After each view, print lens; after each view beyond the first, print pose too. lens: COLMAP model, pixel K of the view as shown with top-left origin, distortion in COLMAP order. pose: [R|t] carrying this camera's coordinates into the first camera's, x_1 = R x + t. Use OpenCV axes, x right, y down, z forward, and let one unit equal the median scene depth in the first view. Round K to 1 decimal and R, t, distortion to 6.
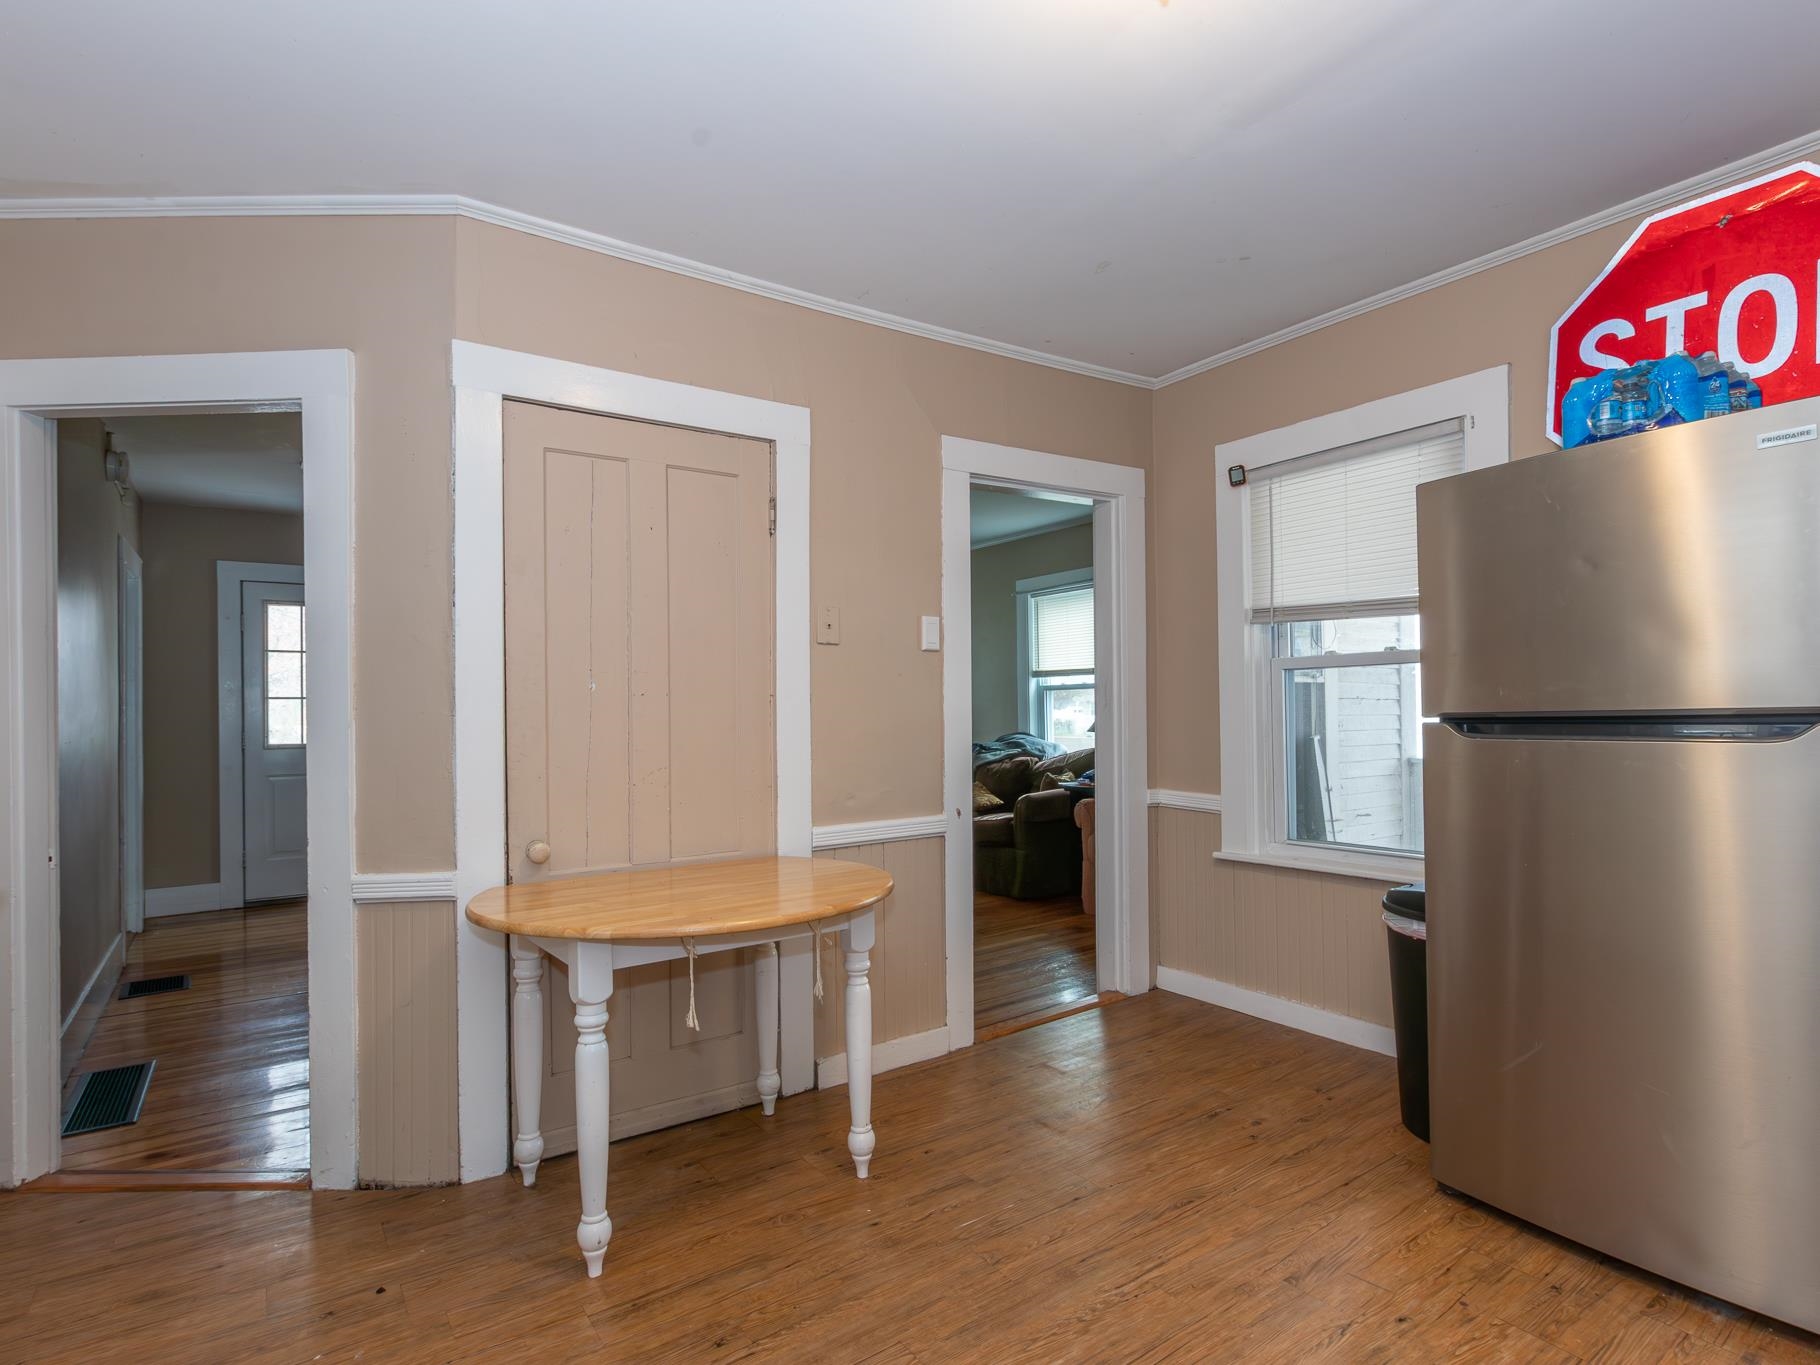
lens RADIAL K [[961.2, 0, 920.8], [0, 961.2, 702.6], [0, 0, 1]] dist [0.001407, -0.000544]
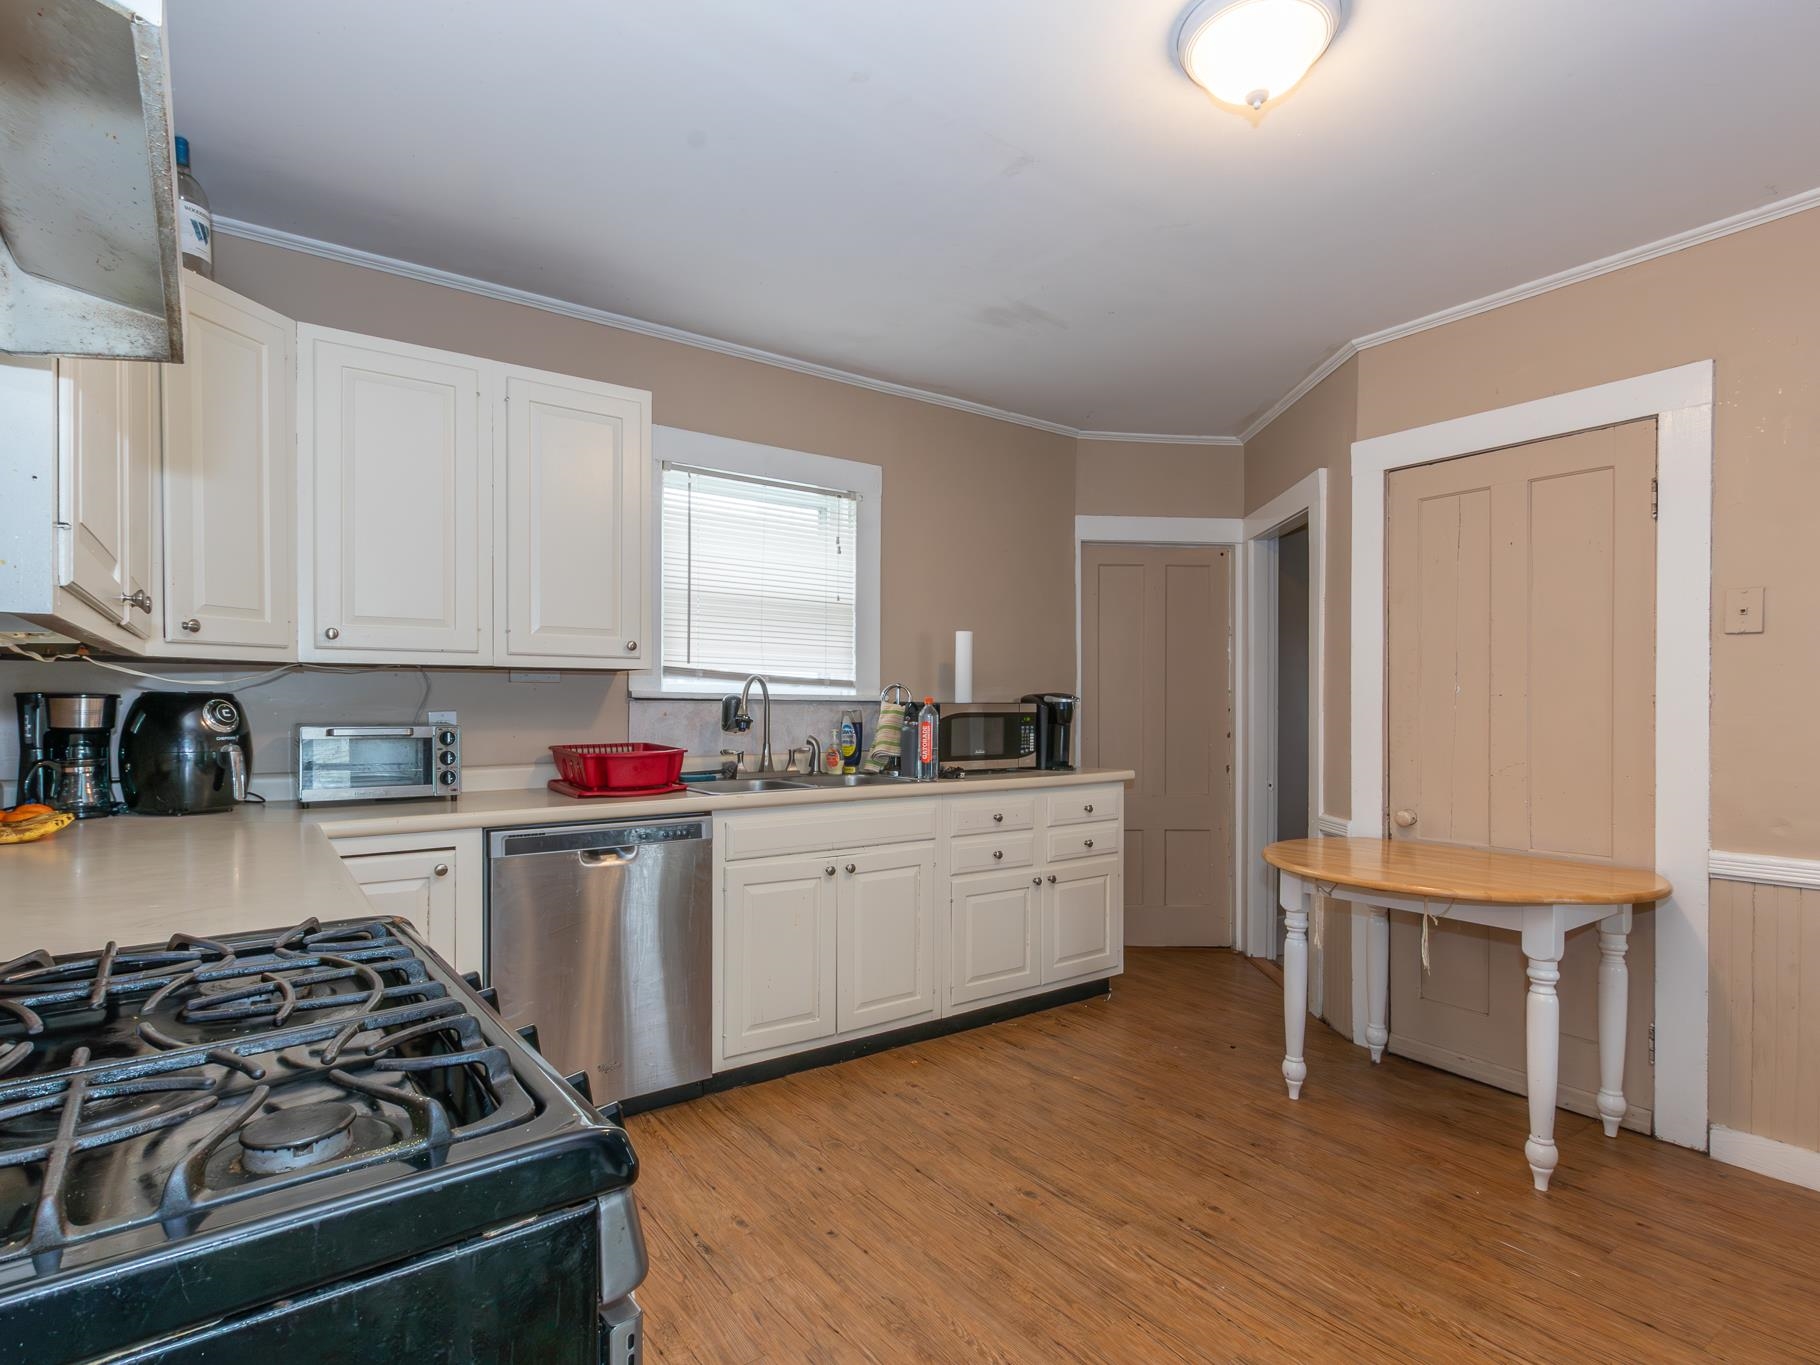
lens RADIAL K [[961.2, 0, 920.8], [0, 961.2, 702.6], [0, 0, 1]] dist [0.001407, -0.000544]
pose [[-0.013465, 0.011409, -0.999844, 0.891692], [0.002133, 0.999933, 0.011381, -0.014933], [0.999907, -0.001979, -0.013489, 0.368790]]
